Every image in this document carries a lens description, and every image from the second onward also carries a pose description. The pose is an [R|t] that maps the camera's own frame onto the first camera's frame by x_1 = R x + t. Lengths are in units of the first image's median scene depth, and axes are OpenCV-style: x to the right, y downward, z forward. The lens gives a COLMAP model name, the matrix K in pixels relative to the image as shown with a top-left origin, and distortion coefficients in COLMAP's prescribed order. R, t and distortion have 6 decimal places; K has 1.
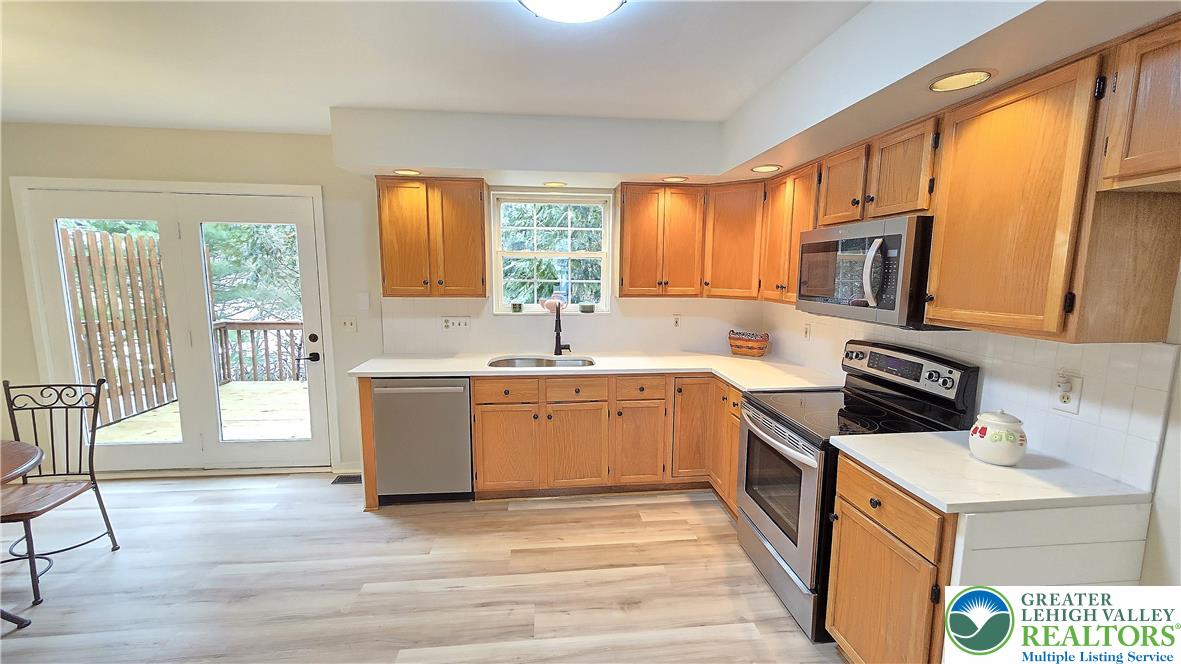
lens RADIAL K [[484.3, 0, 593.8], [0, 484.3, 341.4], [0, 0, 1]] dist [0.000327, 0.000343]
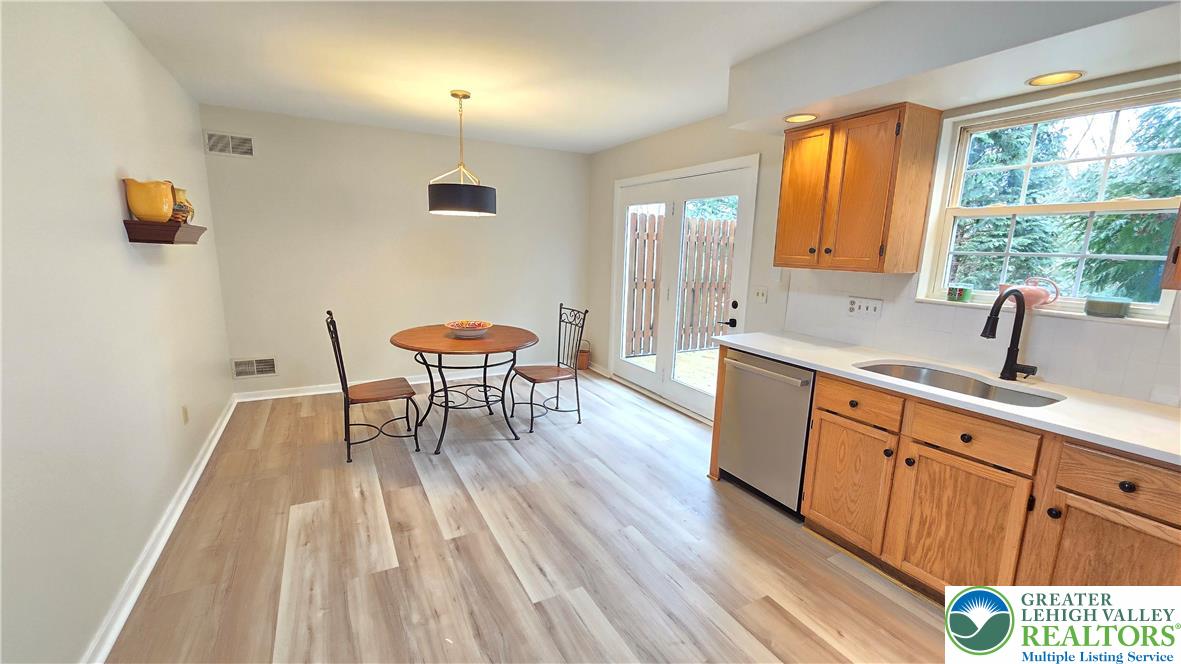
lens RADIAL K [[484.3, 0, 593.8], [0, 484.3, 341.4], [0, 0, 1]] dist [0.000327, 0.000343]
pose [[0.385769, 0.178348, -0.905193, 0.331873], [-0.156682, 0.979550, 0.126225, -0.017138], [0.909194, 0.093134, 0.405824, 0.384101]]
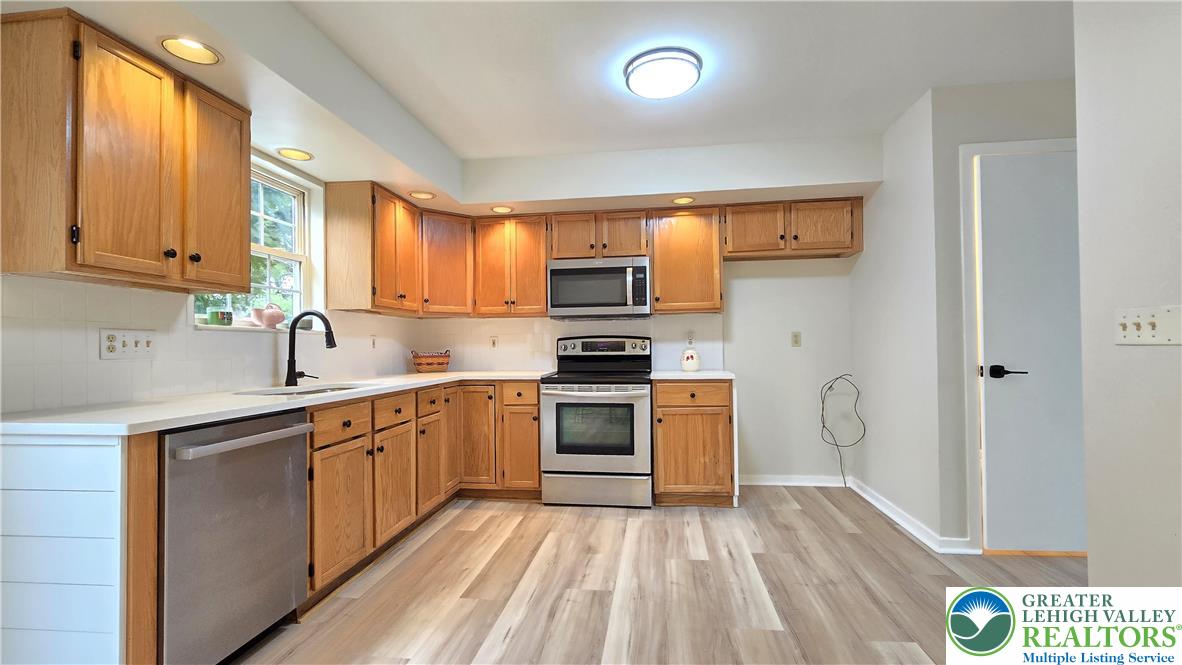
lens RADIAL K [[507.9, 0, 593.8], [0, 507.9, 343.6], [0, 0, 1]] dist [-0.000889, -0.000115]
pose [[0.236670, -0.004514, 0.971579, -0.890928], [0.154724, 0.987403, -0.033102, 0.075734], [-0.959191, 0.158161, 0.234388, 0.504072]]
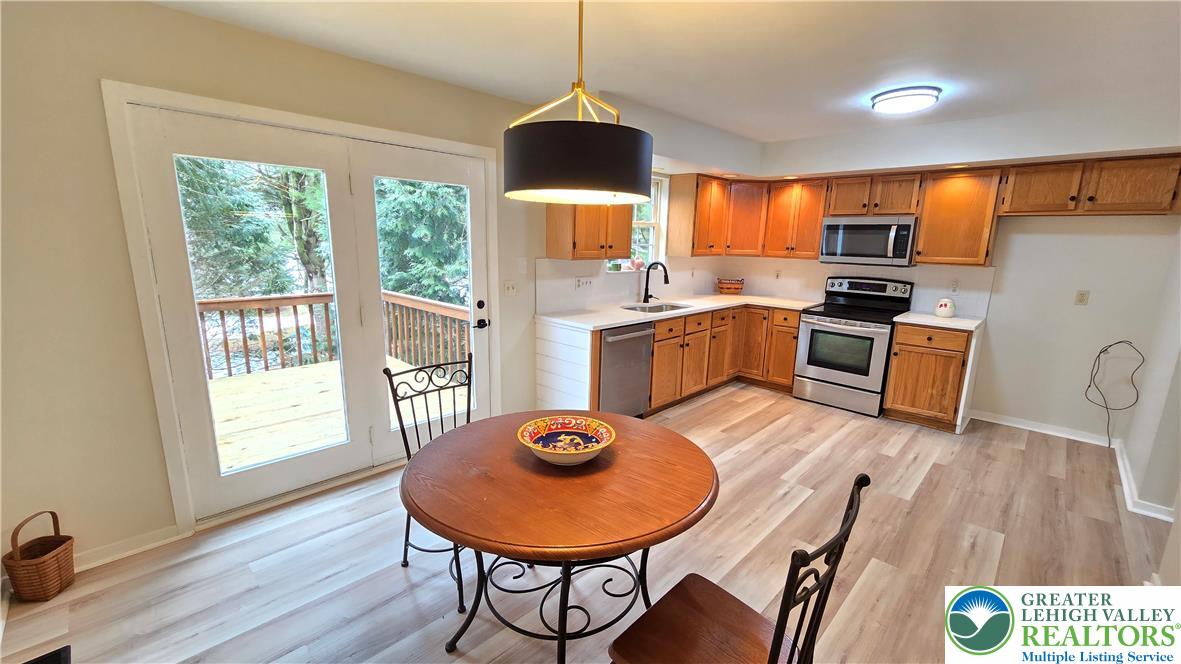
lens RADIAL K [[484.3, 0, 593.8], [0, 484.3, 341.4], [0, 0, 1]] dist [0.000327, 0.000343]
pose [[0.769462, -0.127302, 0.625877, -1.290063], [0.078209, 0.991341, 0.105485, -0.022832], [-0.633886, -0.032218, 0.772755, 0.113180]]
